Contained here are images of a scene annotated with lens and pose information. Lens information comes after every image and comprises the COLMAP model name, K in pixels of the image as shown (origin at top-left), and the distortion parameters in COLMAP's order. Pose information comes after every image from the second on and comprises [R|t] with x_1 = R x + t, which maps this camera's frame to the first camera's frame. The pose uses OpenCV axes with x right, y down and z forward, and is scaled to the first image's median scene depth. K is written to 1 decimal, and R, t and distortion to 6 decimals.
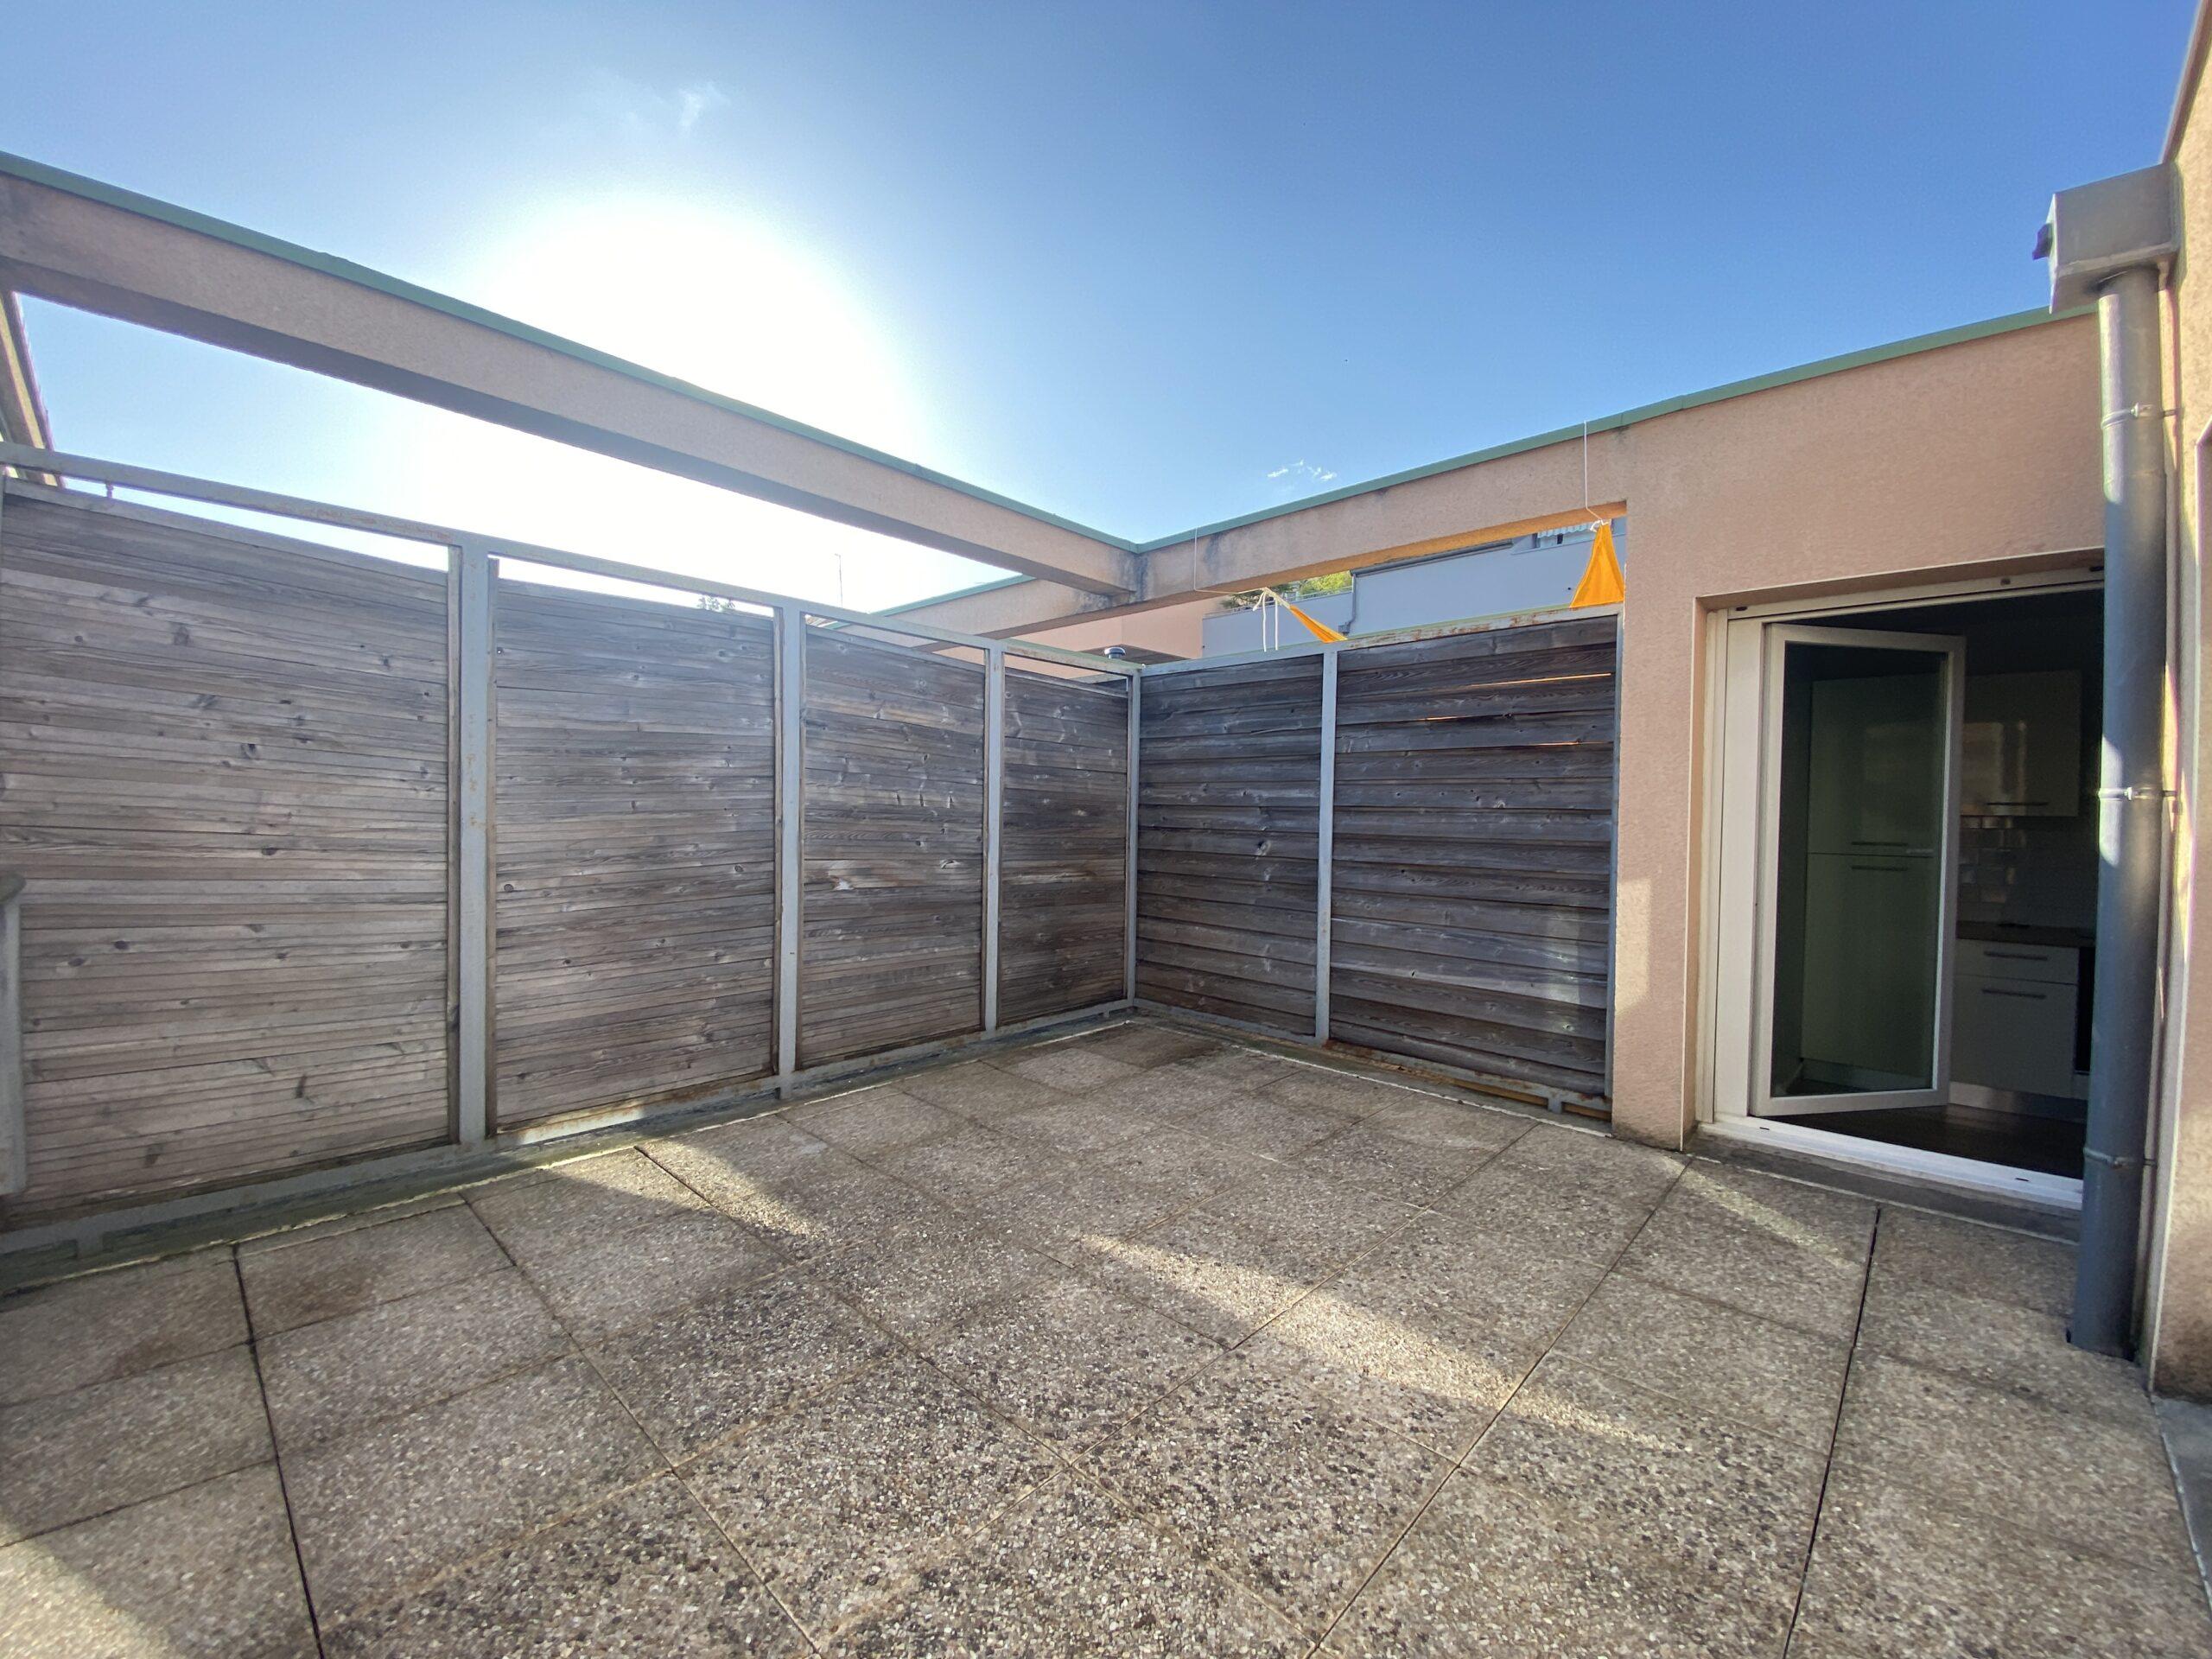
lens RADIAL K [[900.9, 0, 1099.1], [0, 900.9, 829.3], [0, 0, 1]] dist [0.031561, -0.025175]
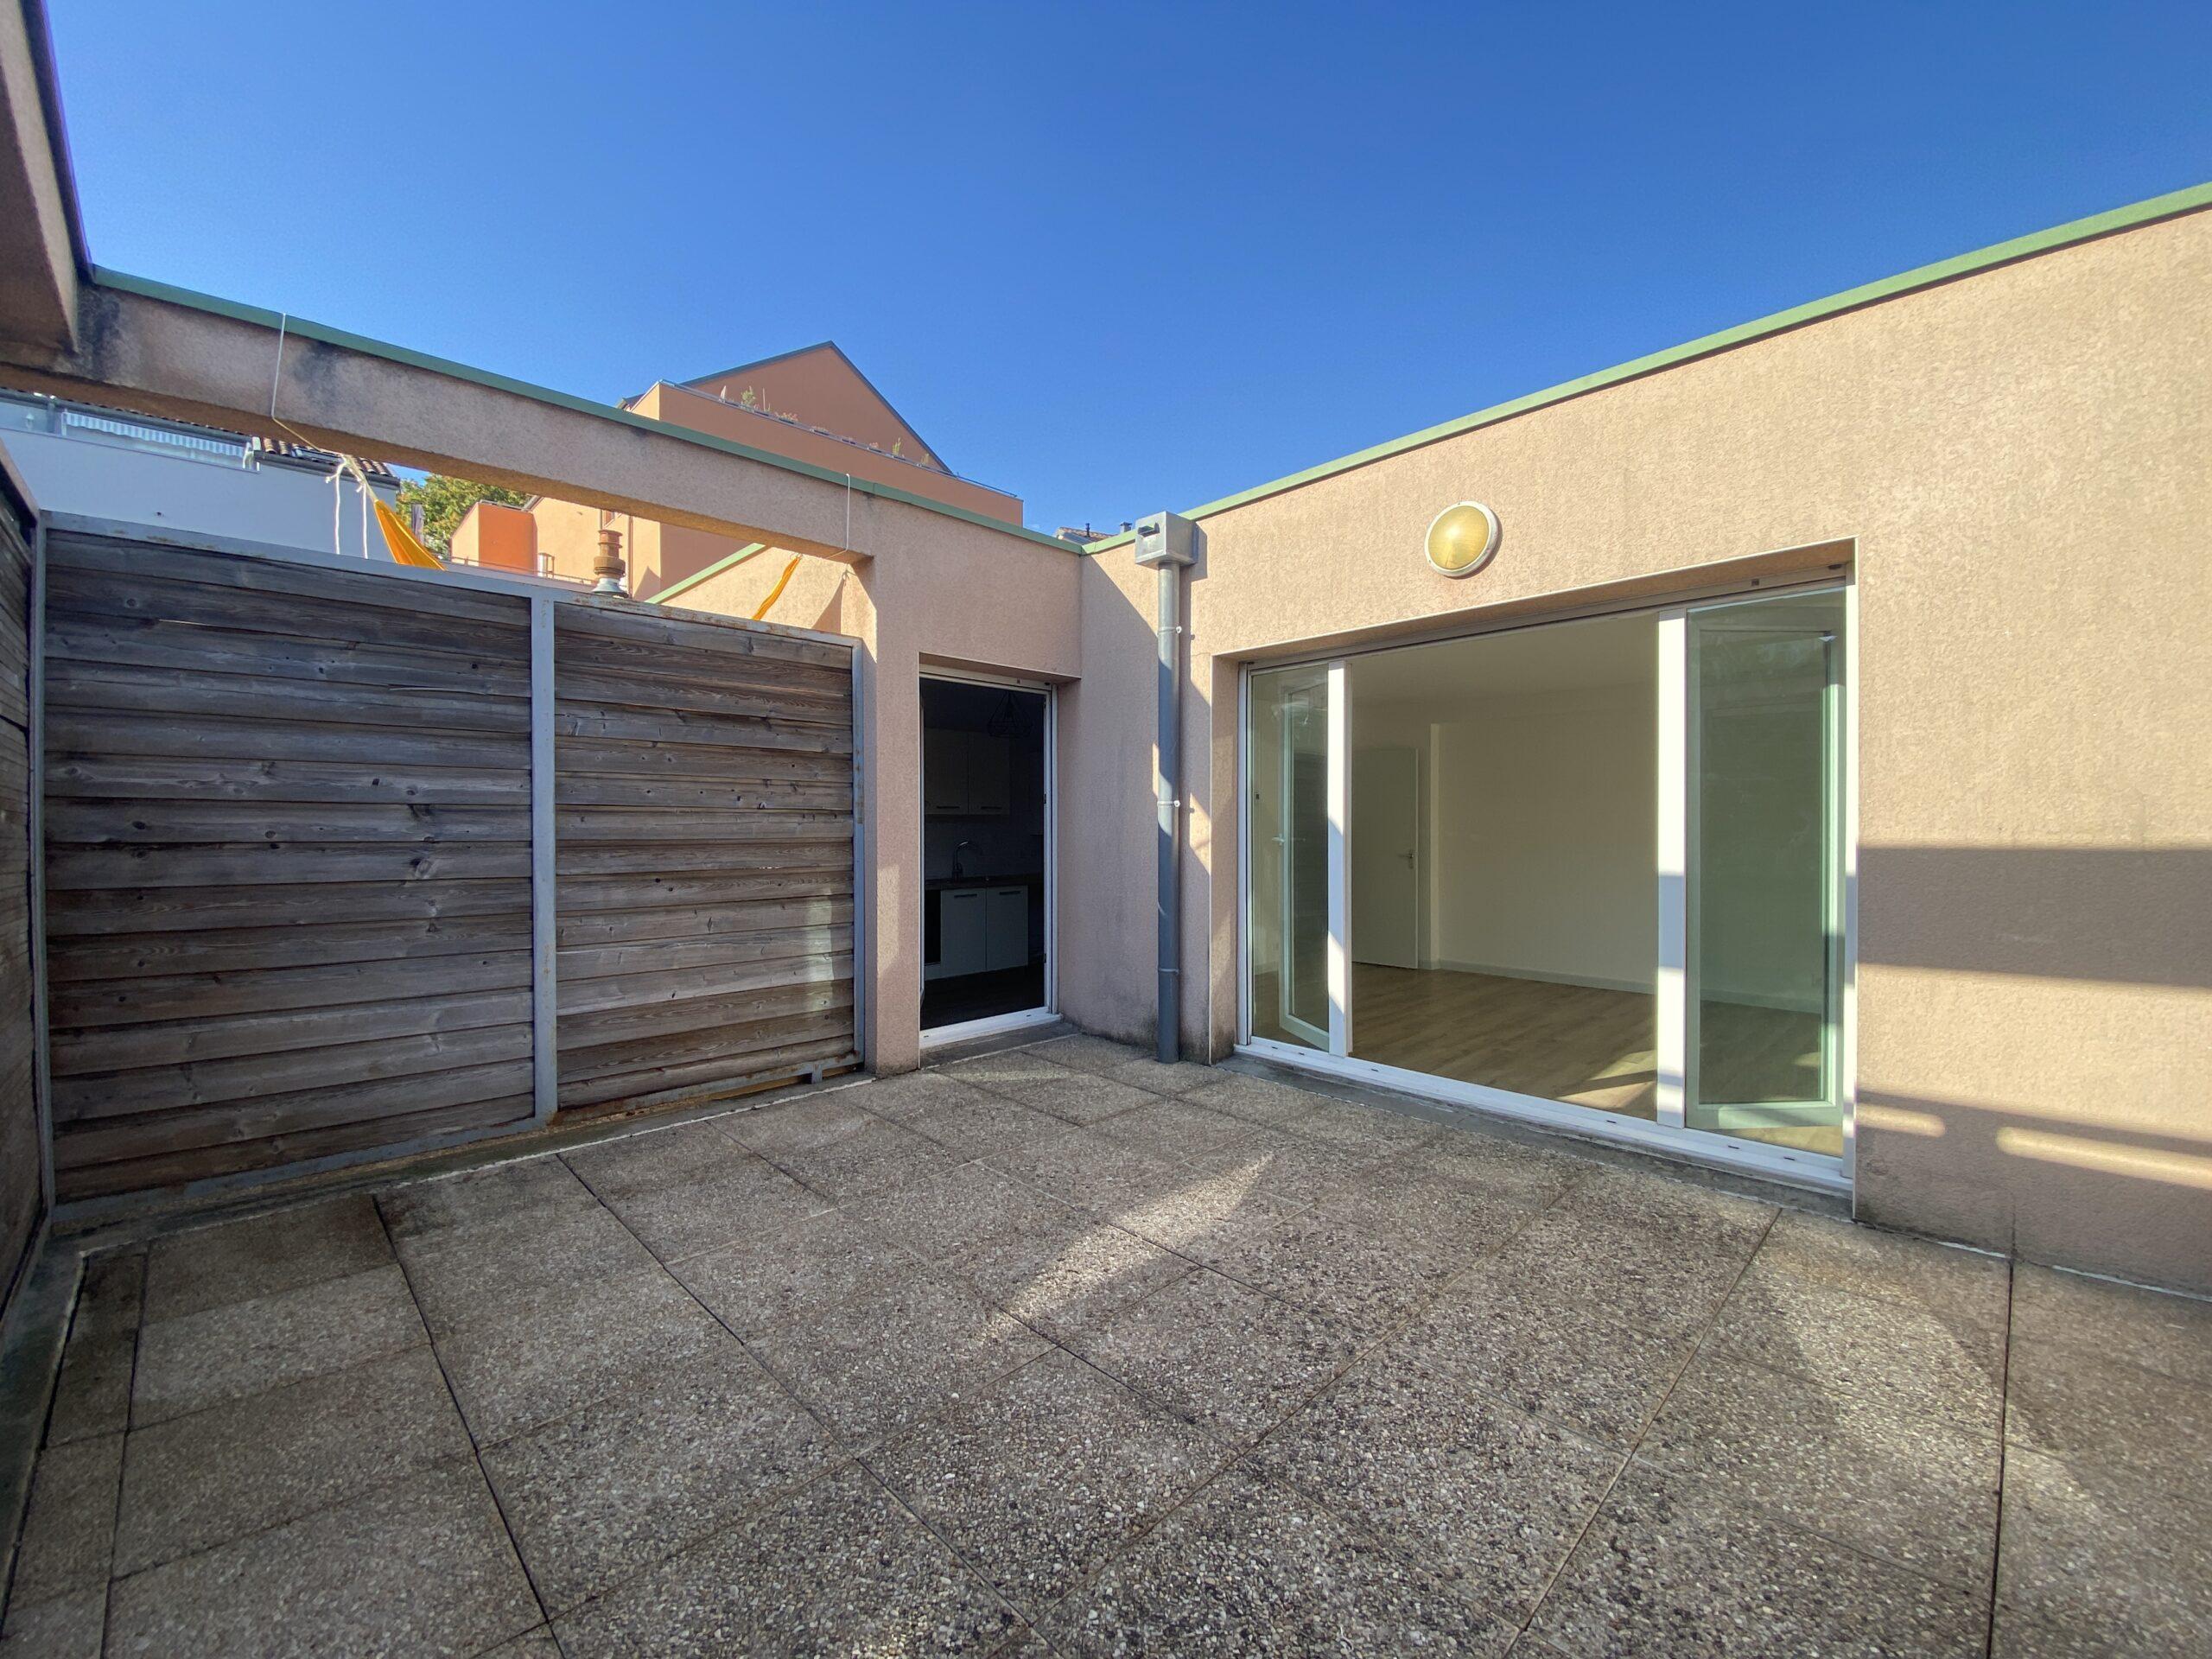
lens RADIAL K [[900.9, 0, 1099.1], [0, 900.9, 829.3], [0, 0, 1]] dist [0.031561, -0.025175]
pose [[0.024923, -0.022594, 0.999434, -0.590825], [0.018135, 0.999590, 0.022145, -0.016152], [-0.999525, 0.017573, 0.025322, 0.626075]]
